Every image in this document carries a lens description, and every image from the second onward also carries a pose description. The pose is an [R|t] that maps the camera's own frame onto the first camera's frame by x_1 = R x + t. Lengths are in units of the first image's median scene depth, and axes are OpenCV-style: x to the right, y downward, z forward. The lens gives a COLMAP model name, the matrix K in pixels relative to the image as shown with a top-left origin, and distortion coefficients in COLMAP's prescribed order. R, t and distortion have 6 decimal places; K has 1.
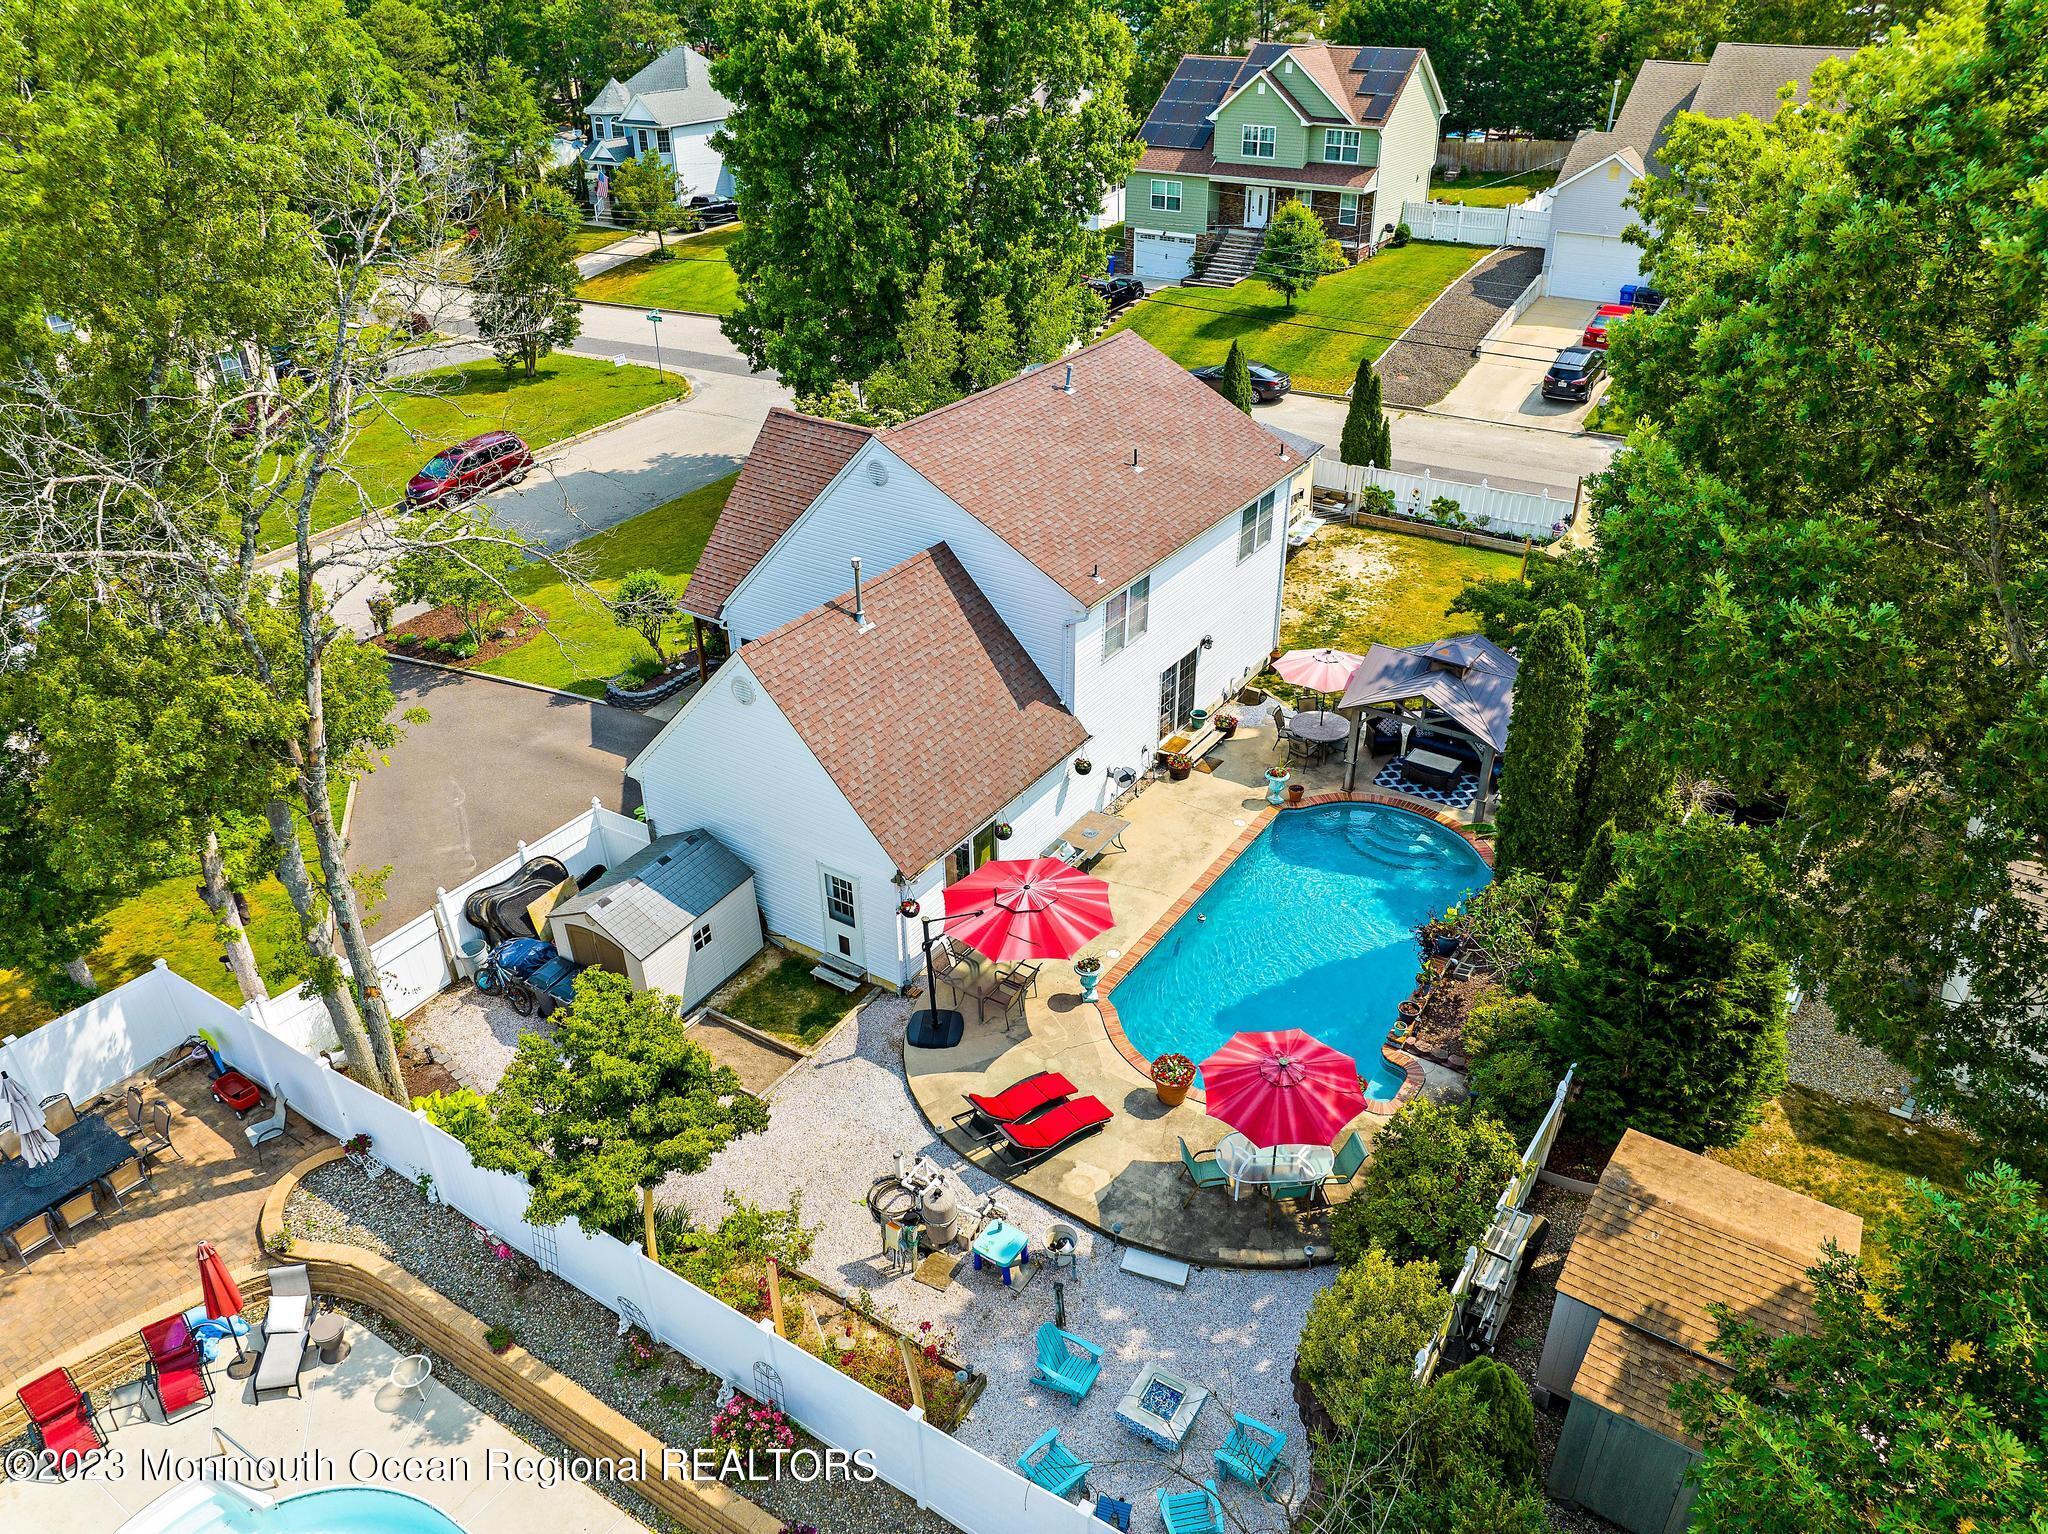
lens RADIAL K [[1420.9, 0, 1024.0], [0, 1420.9, 767.0], [0, 0, 1]] dist [0.000333, 0.000849]
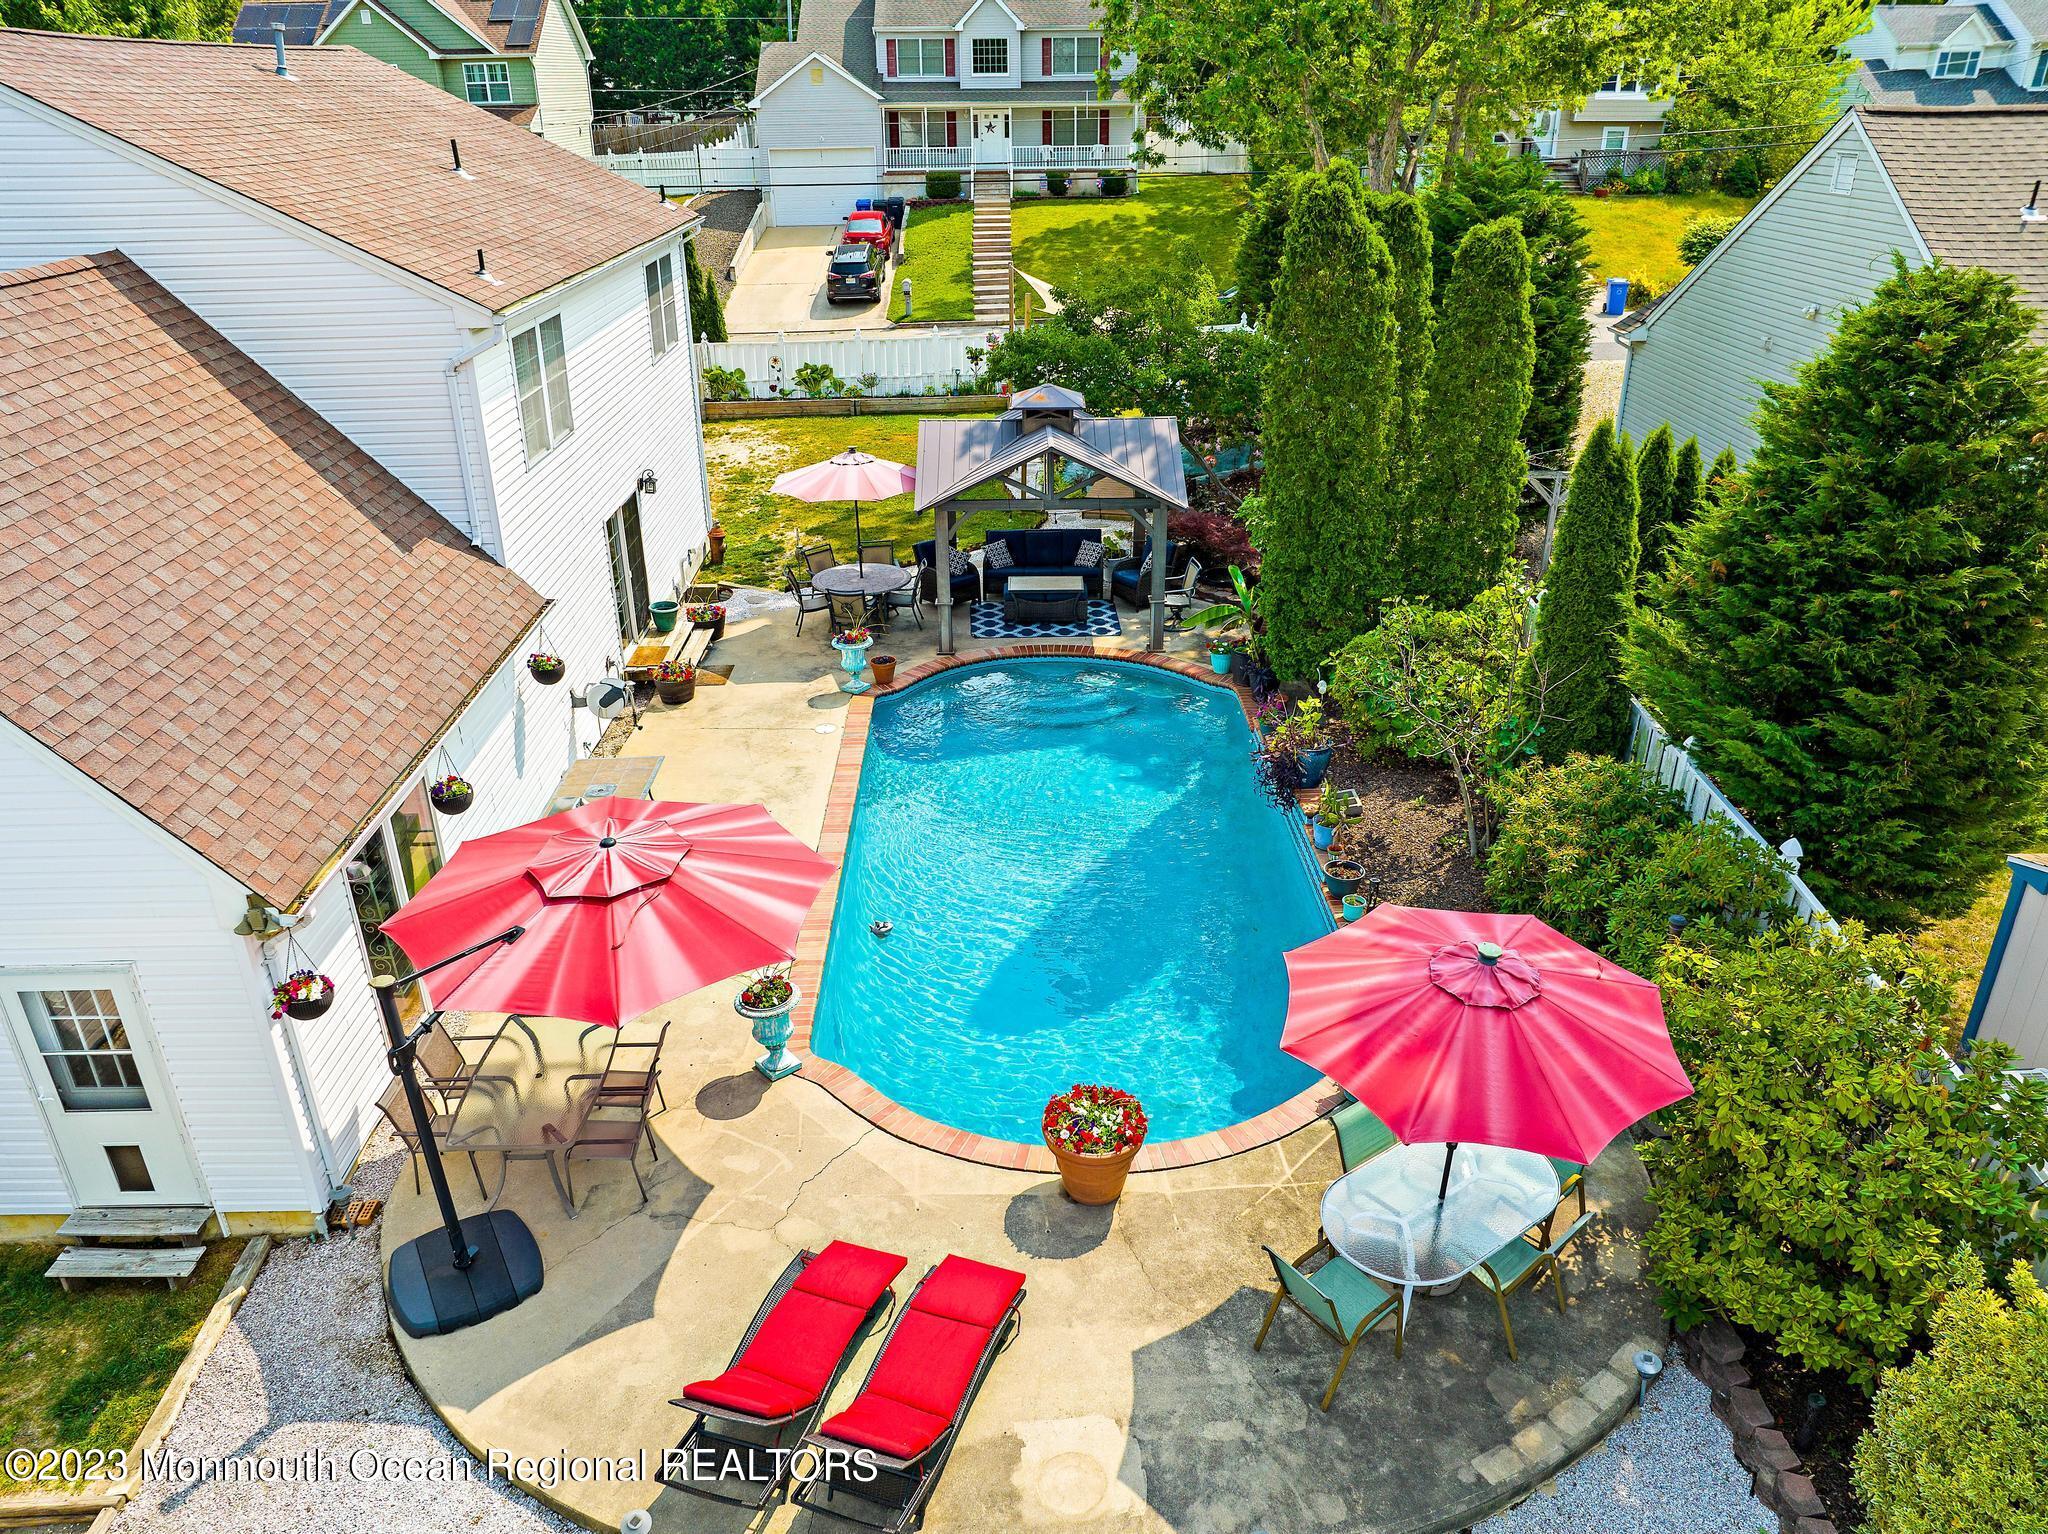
lens RADIAL K [[1432.5, 0, 1024.0], [0, 1432.5, 767.0], [0, 0, 1]] dist [-0.039614, 0.004581]
pose [[0.823188, -0.242029, 0.513599, -0.091572], [0.284243, 0.958745, -0.003780, 0.087301], [-0.491495, 0.149099, 0.858022, 0.514139]]
